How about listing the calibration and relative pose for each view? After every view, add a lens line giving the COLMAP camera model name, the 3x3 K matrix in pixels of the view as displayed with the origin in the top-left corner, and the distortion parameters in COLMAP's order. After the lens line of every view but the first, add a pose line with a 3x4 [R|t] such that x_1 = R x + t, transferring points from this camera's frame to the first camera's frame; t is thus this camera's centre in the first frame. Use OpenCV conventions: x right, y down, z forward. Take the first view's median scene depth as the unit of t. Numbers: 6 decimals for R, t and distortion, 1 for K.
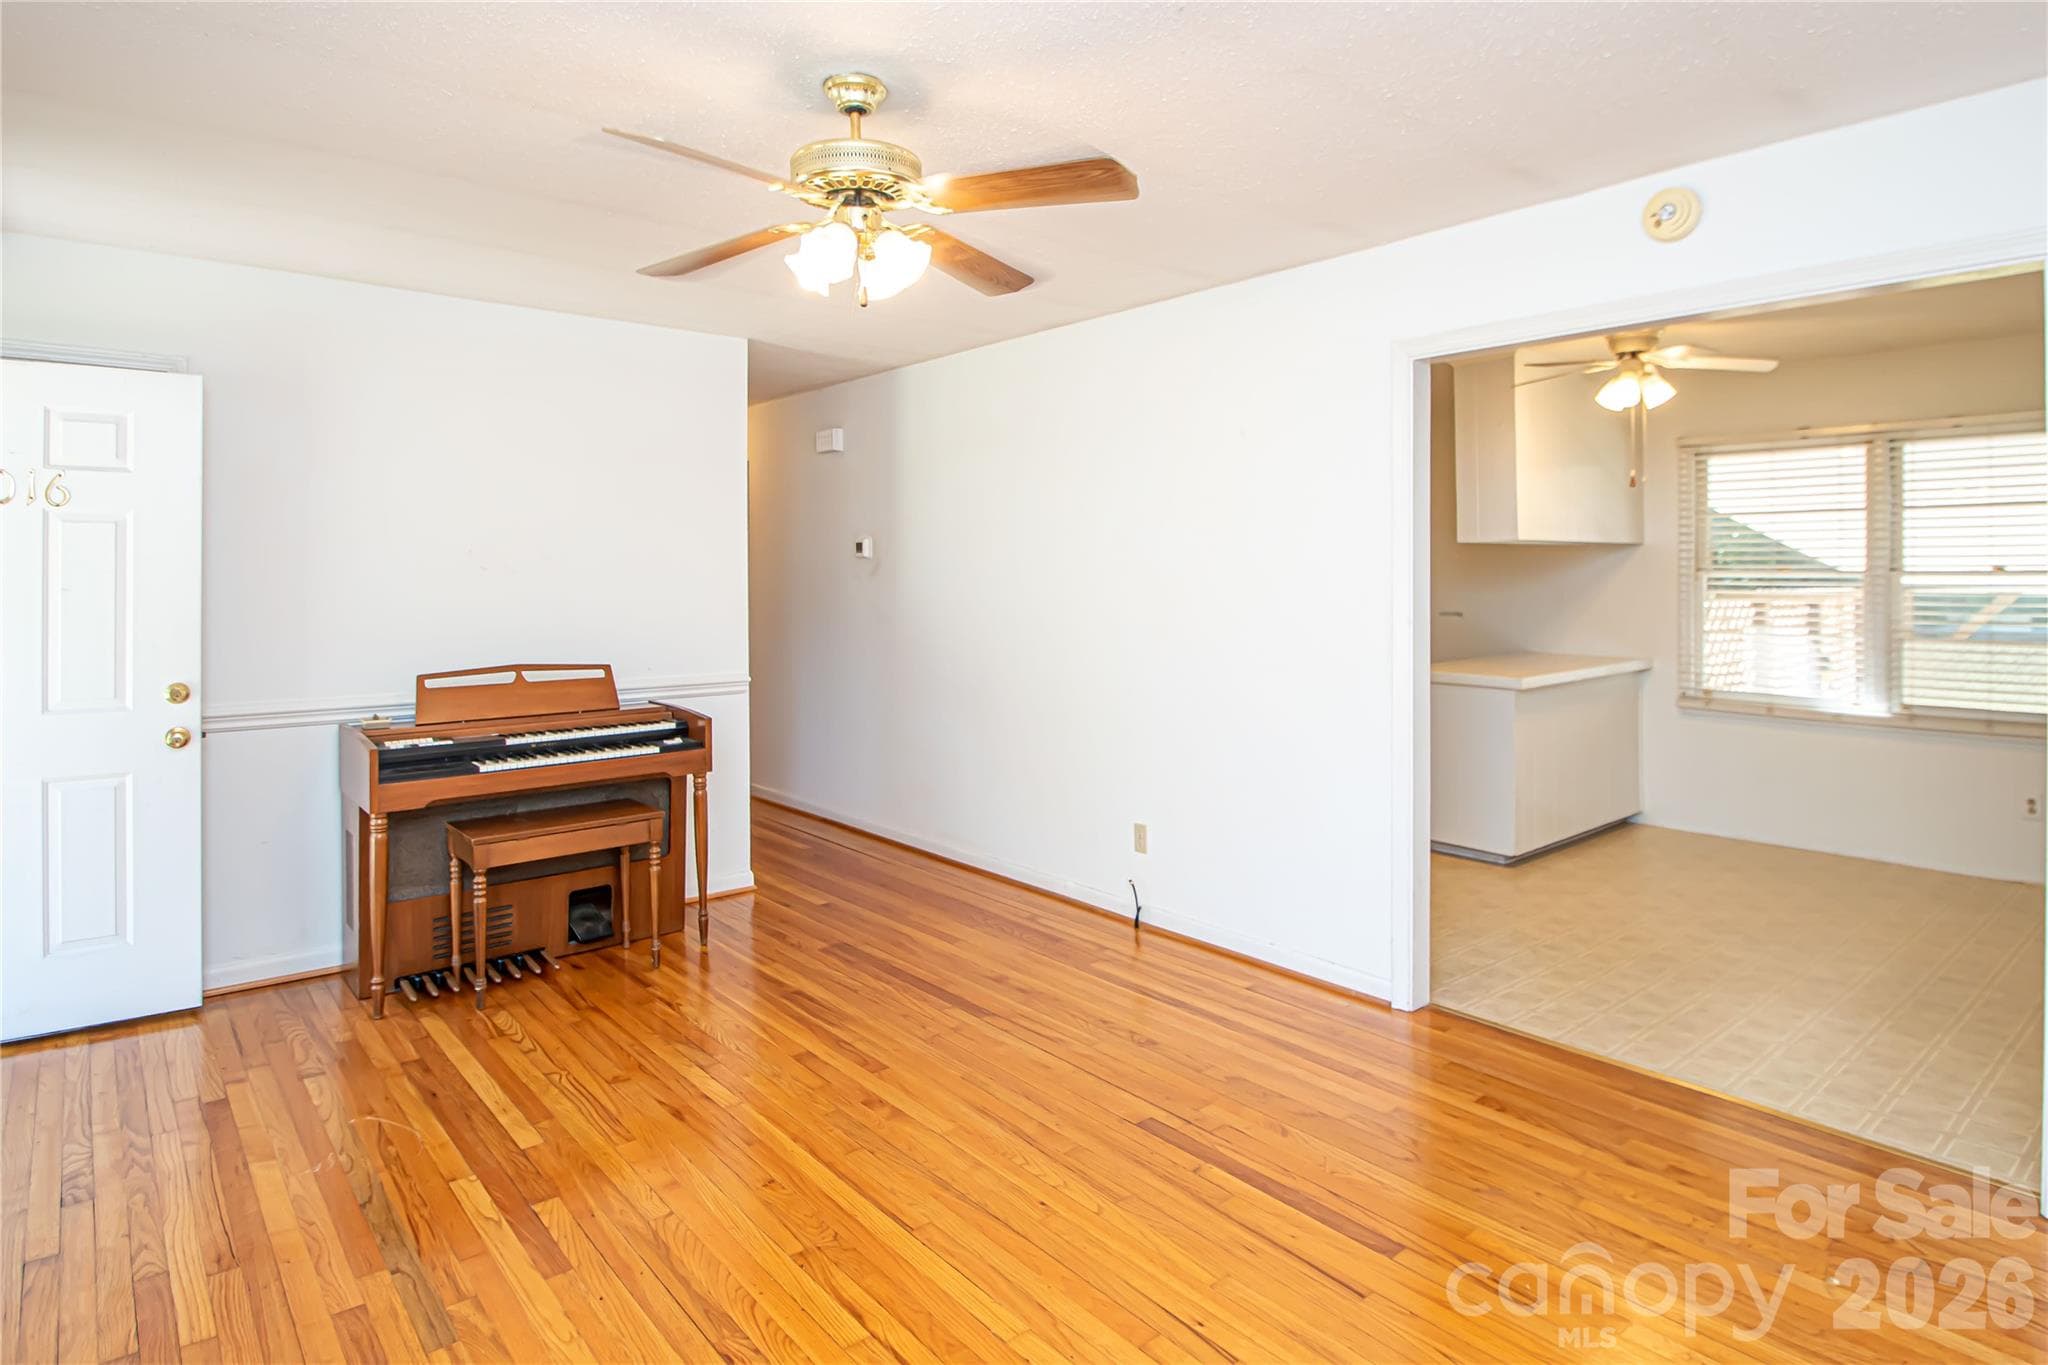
lens RADIAL K [[1134.6, 0, 1029.6], [0, 1134.6, 546.3], [0, 0, 1]] dist [-0.028320, -0.000468]
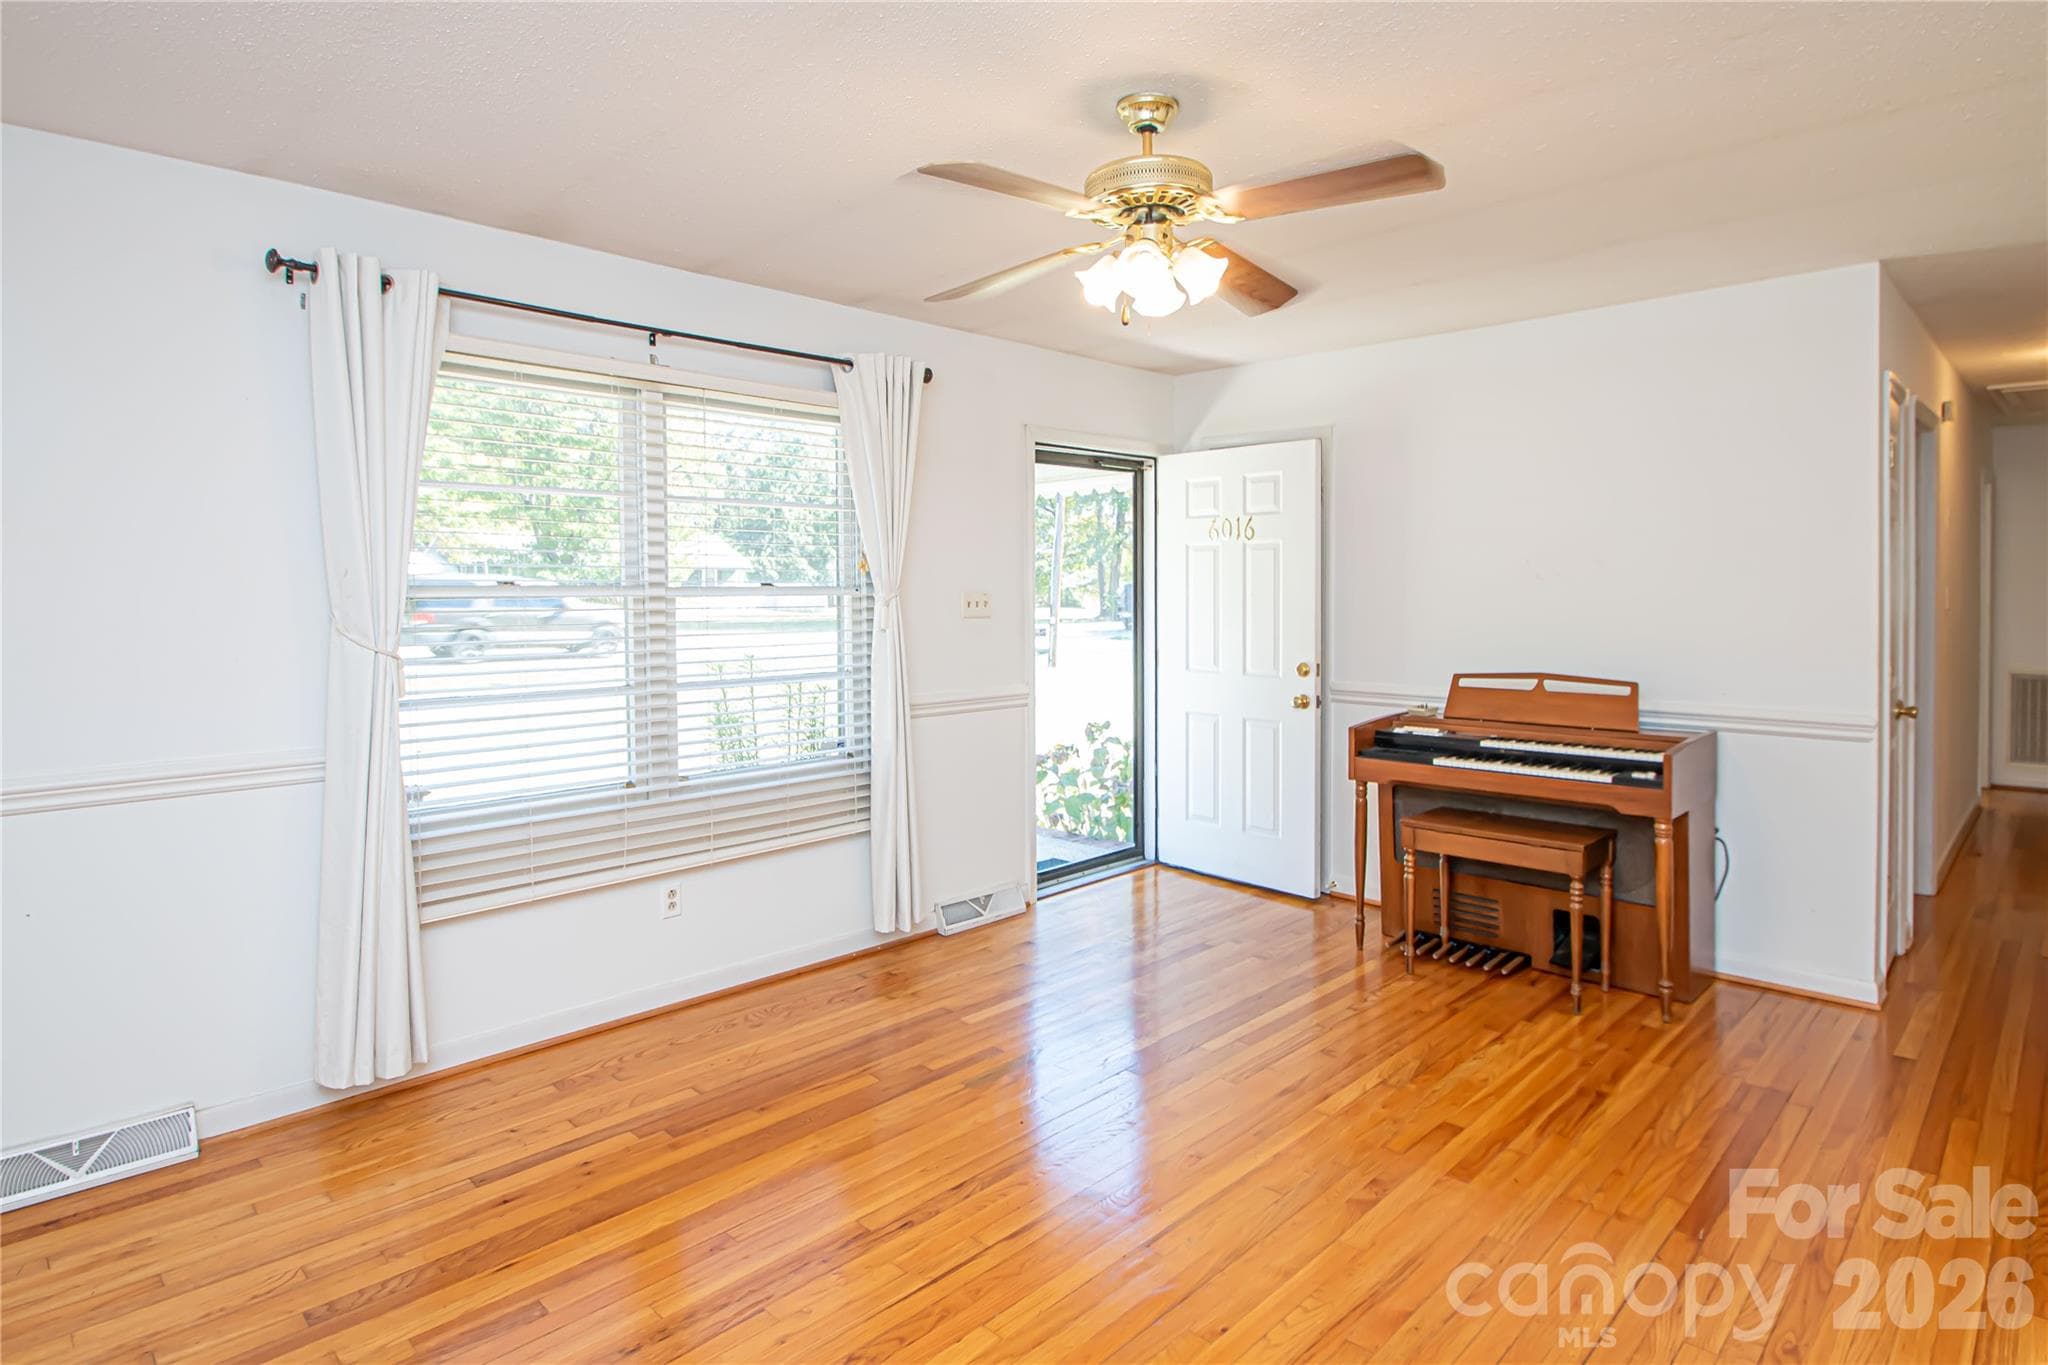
lens RADIAL K [[1083.3, 0, 1035.5], [0, 1083.3, 580.0], [0, 0, 1]] dist [0.000343, 0.000182]
pose [[0.093464, -0.002839, -0.995619, 0.525144], [0.032927, 0.999458, 0.000241, 0.007174], [0.995078, -0.032805, 0.093506, 0.511957]]
